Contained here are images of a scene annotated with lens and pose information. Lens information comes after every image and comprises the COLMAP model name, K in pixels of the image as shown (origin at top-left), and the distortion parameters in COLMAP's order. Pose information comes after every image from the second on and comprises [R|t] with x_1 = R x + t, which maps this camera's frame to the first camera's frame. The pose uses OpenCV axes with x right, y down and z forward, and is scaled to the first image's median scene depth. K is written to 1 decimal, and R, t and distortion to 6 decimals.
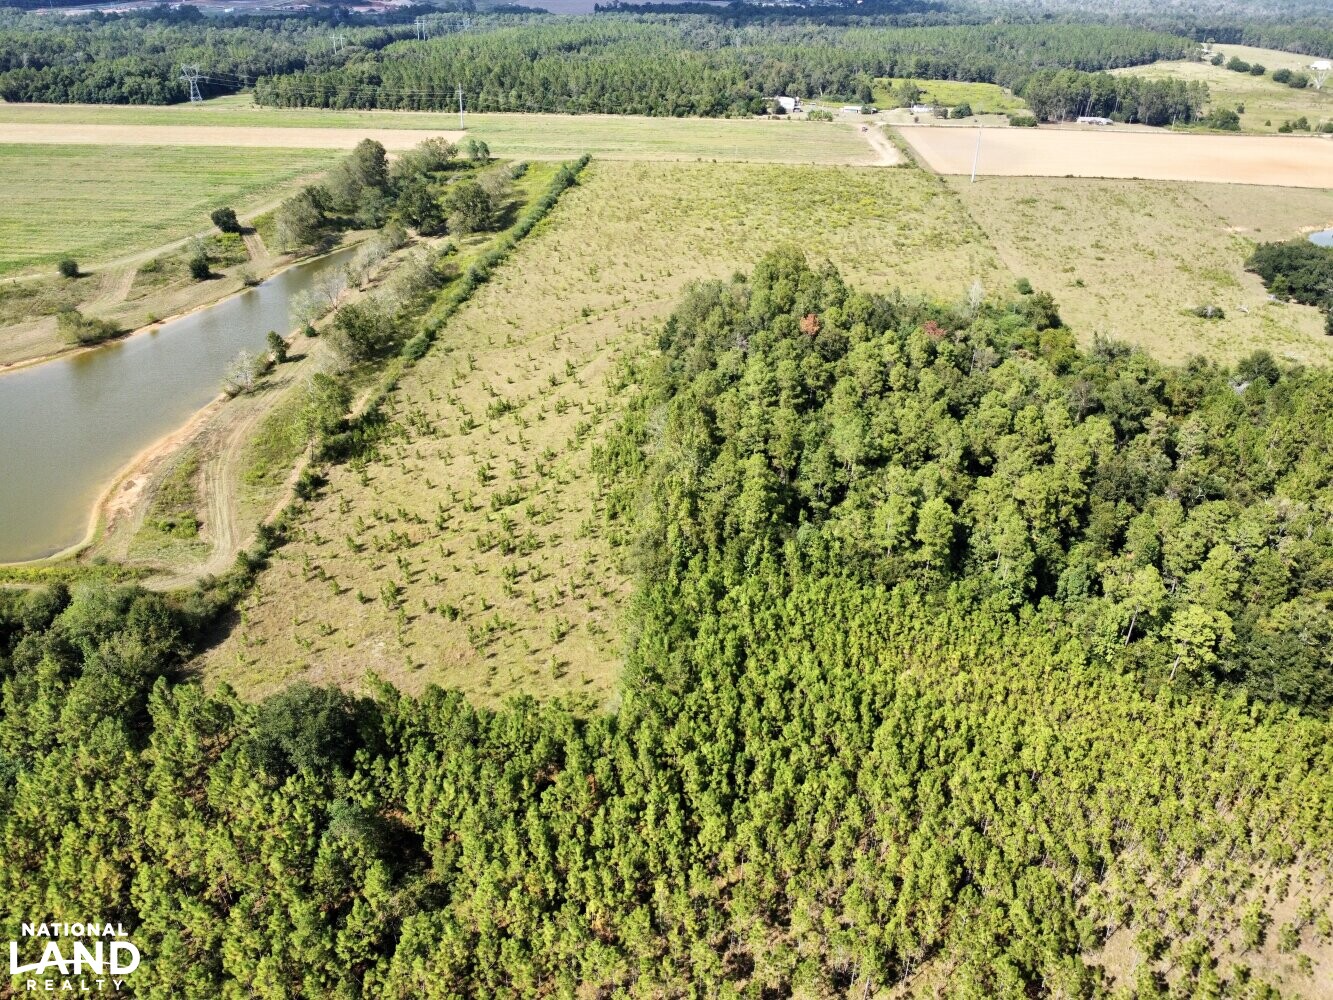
lens RADIAL K [[986.5, 0, 666.5], [0, 986.5, 500.0], [0, 0, 1]] dist [0.004459, -0.009007]
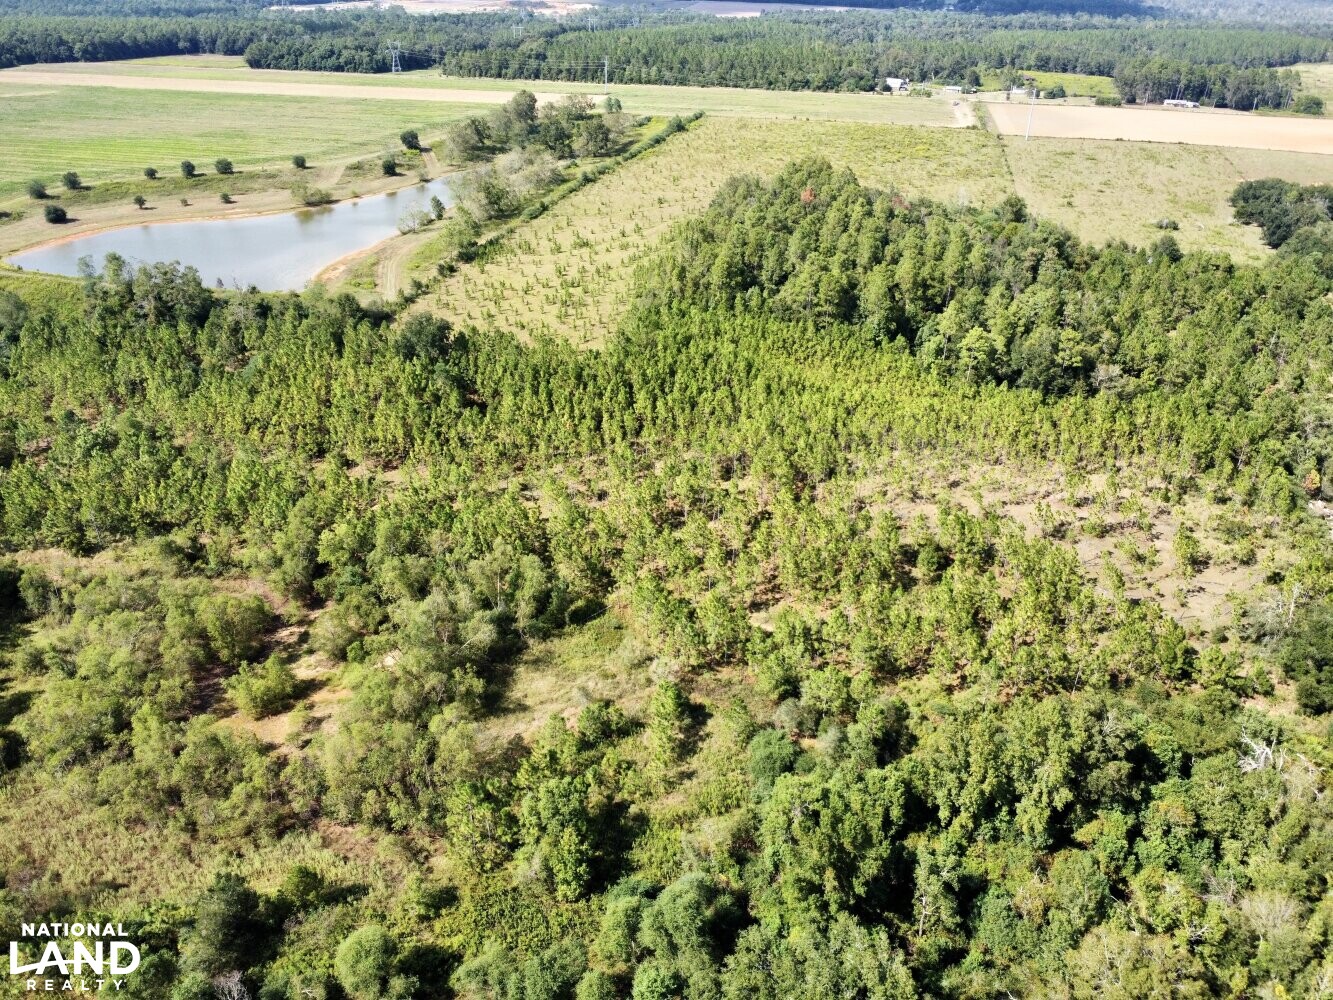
lens RADIAL K [[948.4, 0, 666.5], [0, 948.4, 500.0], [0, 0, 1]] dist [0.001617, -0.003971]
pose [[0.986993, 0.081074, -0.138824, 0.086254], [-0.079944, 0.996705, 0.013709, 0.122860], [0.139478, -0.002432, 0.990222, -0.169349]]
